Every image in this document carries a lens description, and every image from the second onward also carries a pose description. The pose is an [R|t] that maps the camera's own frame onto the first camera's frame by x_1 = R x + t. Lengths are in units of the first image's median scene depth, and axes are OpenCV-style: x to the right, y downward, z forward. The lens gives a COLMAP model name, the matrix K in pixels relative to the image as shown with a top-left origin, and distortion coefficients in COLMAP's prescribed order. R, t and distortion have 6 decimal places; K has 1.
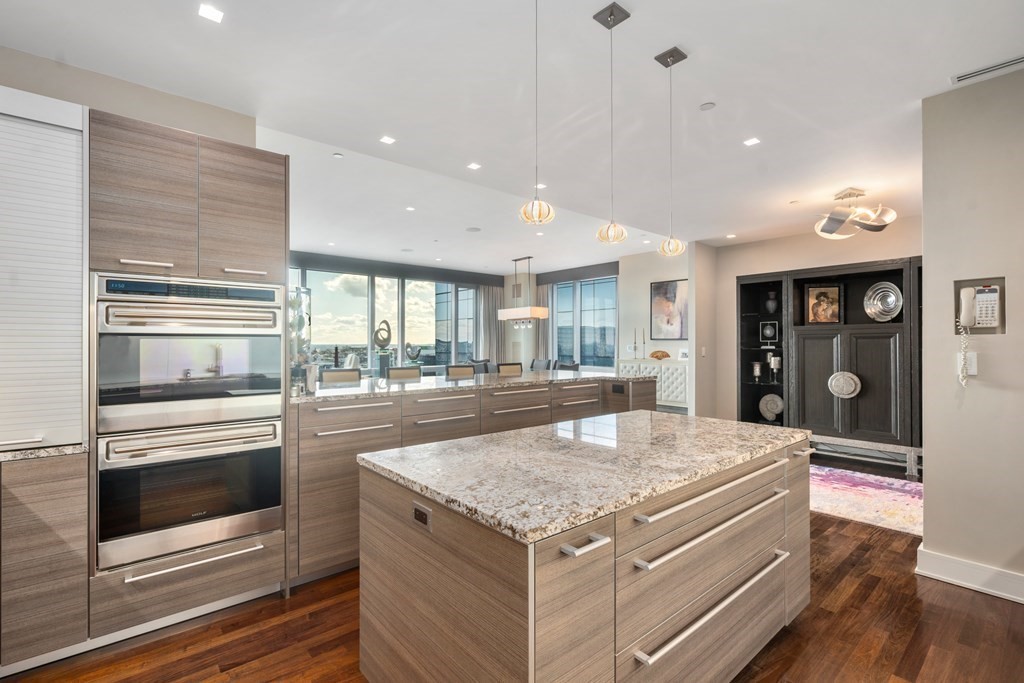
lens RADIAL K [[471.2, 0, 501.9], [0, 471.2, 340.4], [0, 0, 1]] dist [-0.005315, 0.001203]
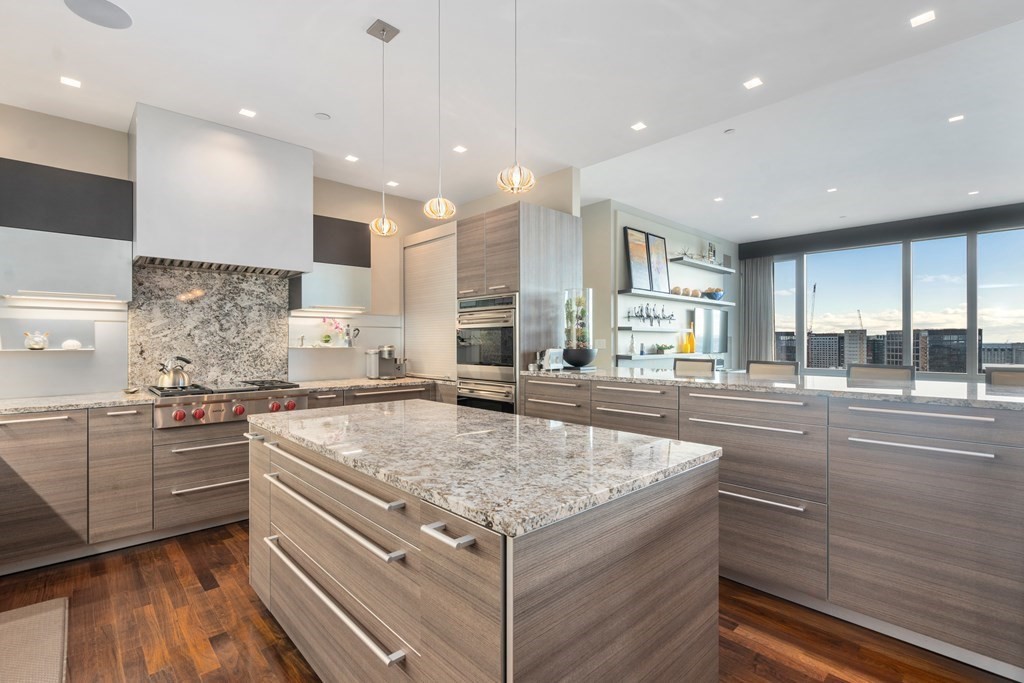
lens RADIAL K [[471.2, 0, 506.7], [0, 471.2, 340.3], [0, 0, 1]] dist [-0.005315, 0.001203]
pose [[0.044889, -0.001128, -0.998991, 1.203314], [0.004702, 0.999989, -0.000918, 0.037626], [0.998981, -0.004657, 0.044893, 1.110523]]
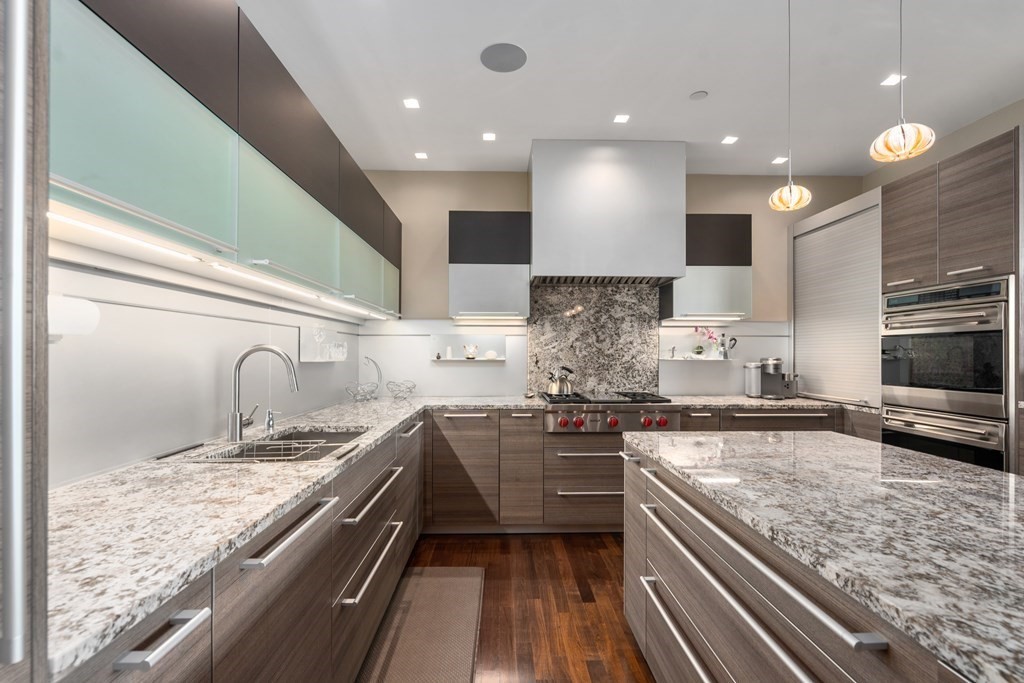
lens RADIAL K [[471.2, 0, 513.5], [0, 471.2, 354.2], [0, 0, 1]] dist [-0.005315, 0.001203]
pose [[-0.625144, 0.002146, -0.780507, 1.020459], [0.001575, 0.999998, 0.001488, 0.037809], [0.780508, -0.000299, -0.625146, 1.006041]]
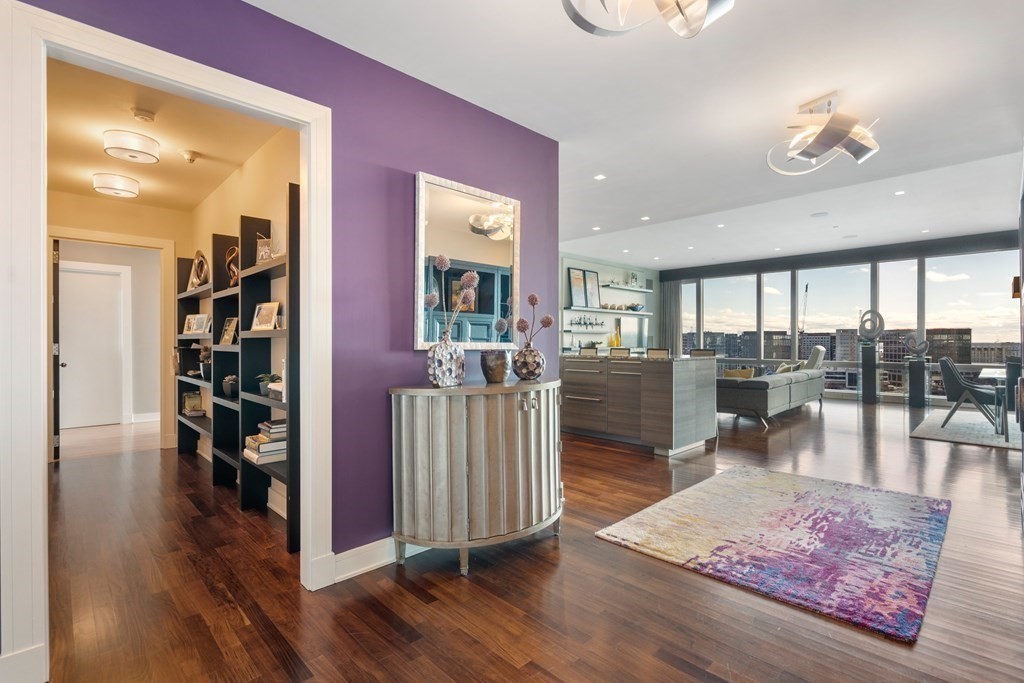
lens RADIAL K [[471.2, 0, 504.4], [0, 471.2, 346.6], [0, 0, 1]] dist [-0.005315, 0.001203]
pose [[0.051273, 0.012664, -0.998604, 3.049467], [0.005702, 0.999900, 0.012973, 0.055160], [0.998668, -0.006360, 0.051196, 1.100890]]
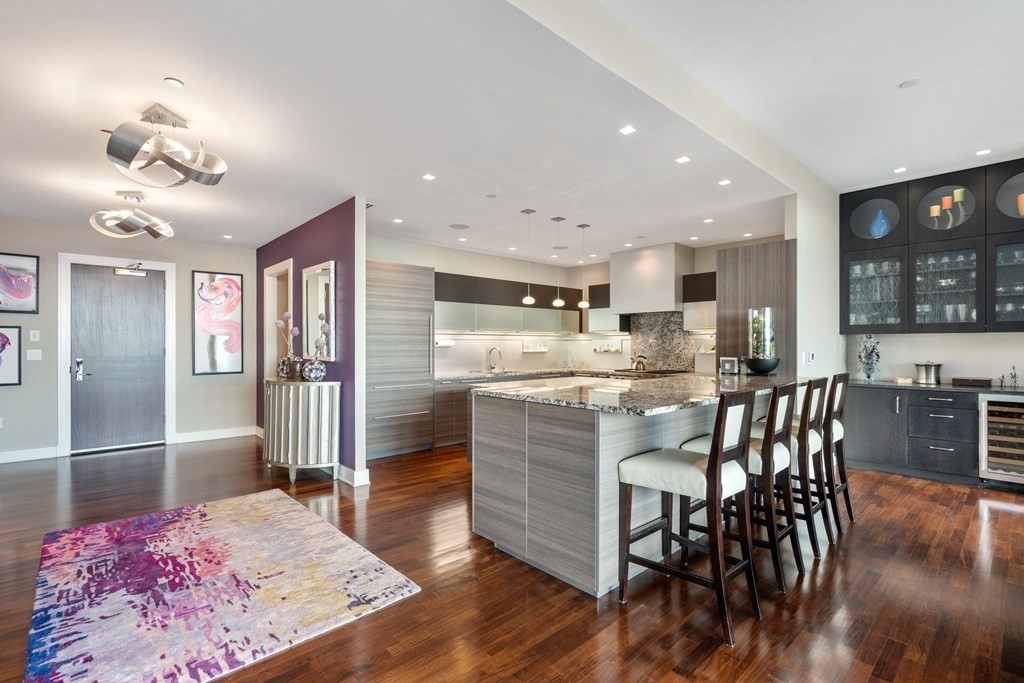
lens RADIAL K [[471.2, 0, 515.4], [0, 471.2, 341.1], [0, 0, 1]] dist [-0.005315, 0.001203]
pose [[-0.999021, 0.001226, -0.044210, 0.589907], [0.001559, 0.999971, -0.007498, 0.001375], [0.044200, -0.007560, -0.998994, 3.681549]]
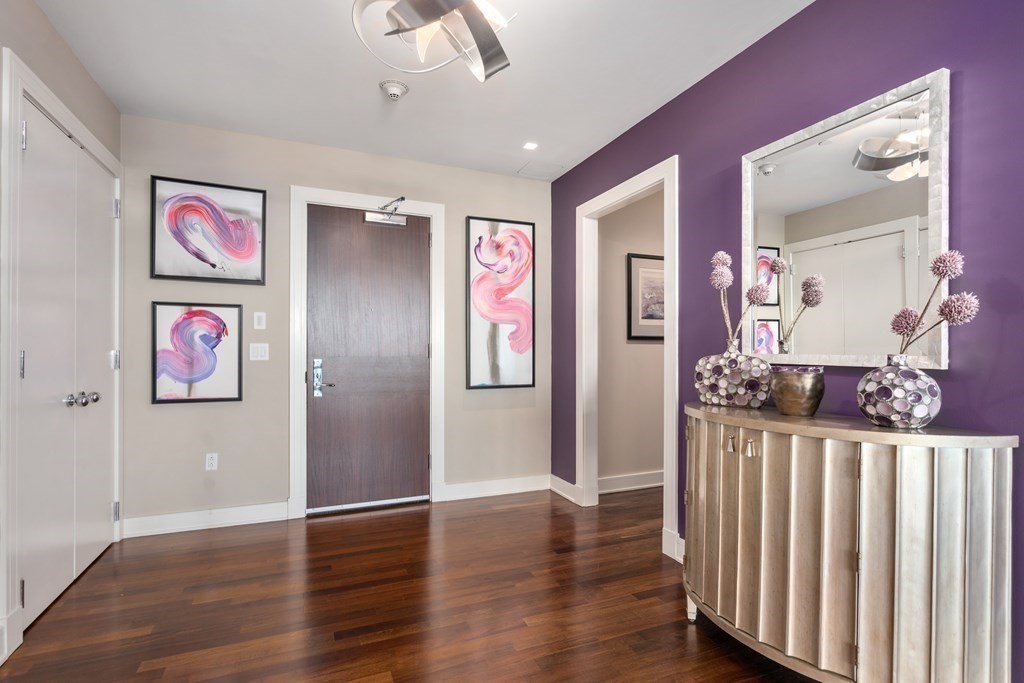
lens RADIAL K [[471.2, 0, 515.6], [0, 471.2, 351.6], [0, 0, 1]] dist [-0.005315, 0.001203]
pose [[-0.959583, -0.001214, 0.281422, 1.899145], [-0.002894, 0.999980, -0.005556, 0.062223], [-0.281410, -0.006146, -0.959568, 2.201467]]
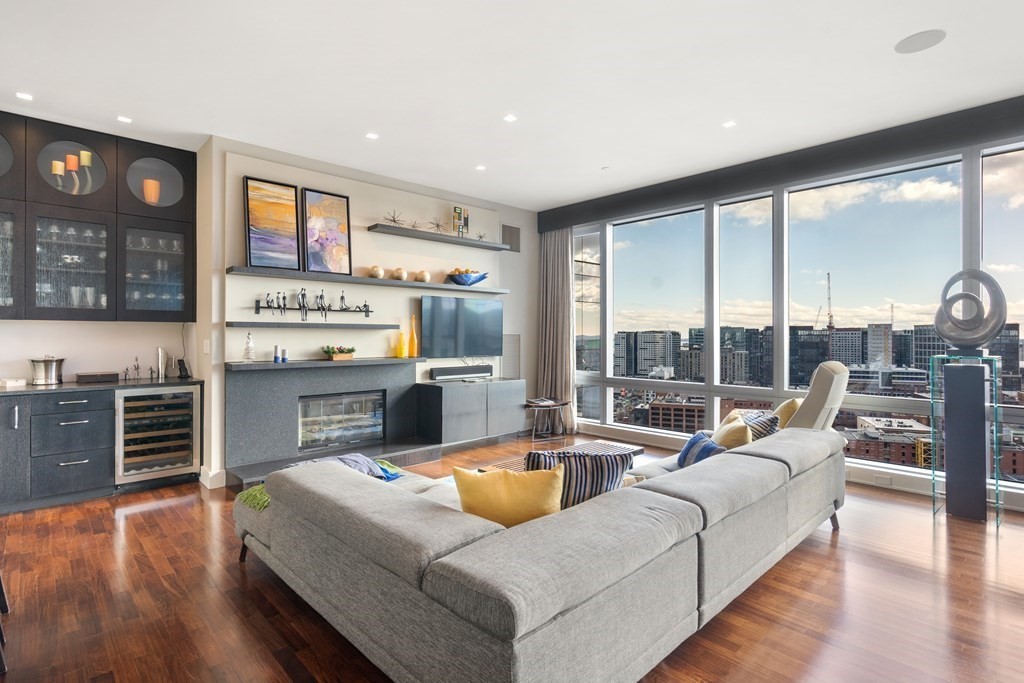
lens RADIAL K [[507.6, 0, 497.5], [0, 507.6, 334.4], [0, 0, 1]] dist [0.004683, -0.002160]
pose [[0.036336, -0.002588, -0.999336, 0.484100], [0.003839, 0.999990, -0.002450, 0.016362], [0.999332, -0.003747, 0.036346, 3.079585]]
